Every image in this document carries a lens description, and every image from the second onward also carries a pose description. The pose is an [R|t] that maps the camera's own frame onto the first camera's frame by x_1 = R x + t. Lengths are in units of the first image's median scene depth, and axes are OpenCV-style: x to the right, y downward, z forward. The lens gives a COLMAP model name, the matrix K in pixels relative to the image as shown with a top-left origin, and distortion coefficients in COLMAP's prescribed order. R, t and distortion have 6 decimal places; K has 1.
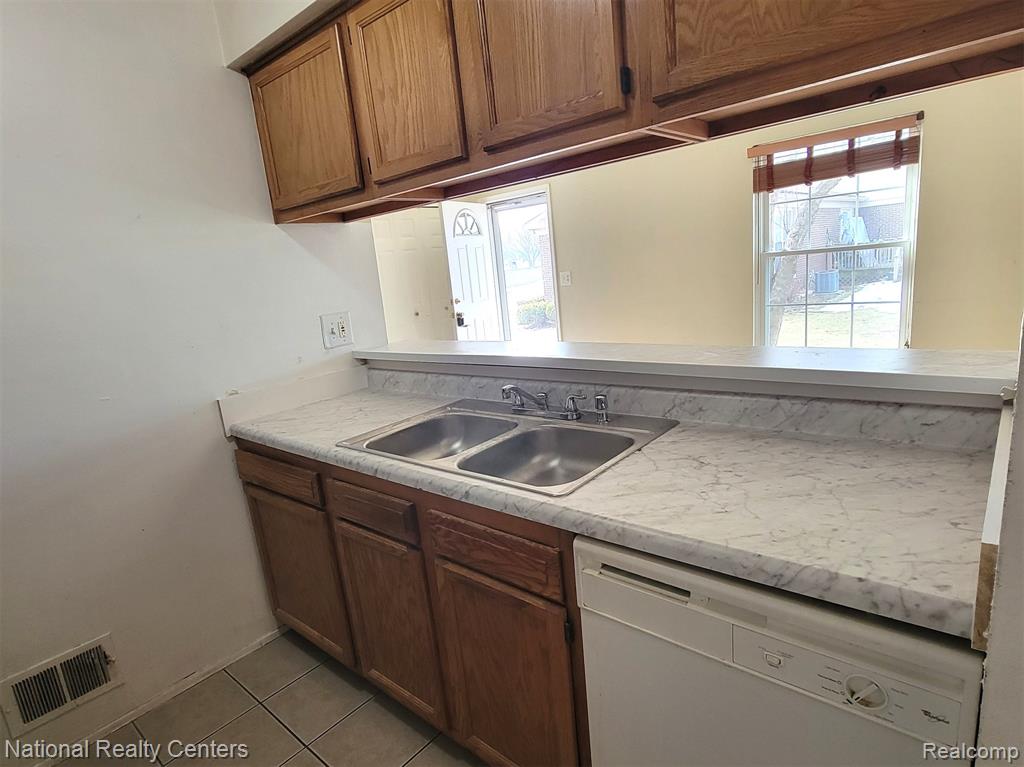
lens RADIAL K [[533.6, 0, 512.0], [0, 533.6, 383.5], [0, 0, 1]] dist [-0.000792, -0.000357]
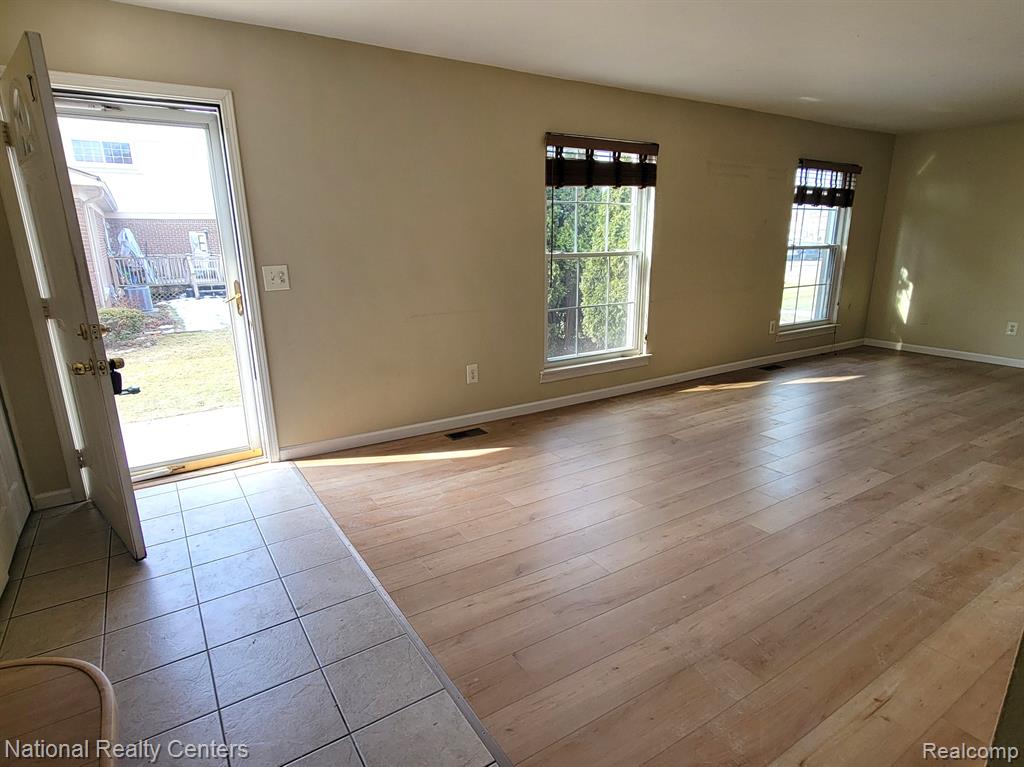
lens RADIAL K [[568.9, 0, 511.1], [0, 568.9, 392.7], [0, 0, 1]] dist [-0.003188, -0.000788]
pose [[0.245611, -0.166426, 0.954975, -0.578789], [0.199762, 0.972697, 0.118138, -0.140835], [-0.948562, 0.161751, 0.272151, 0.877185]]
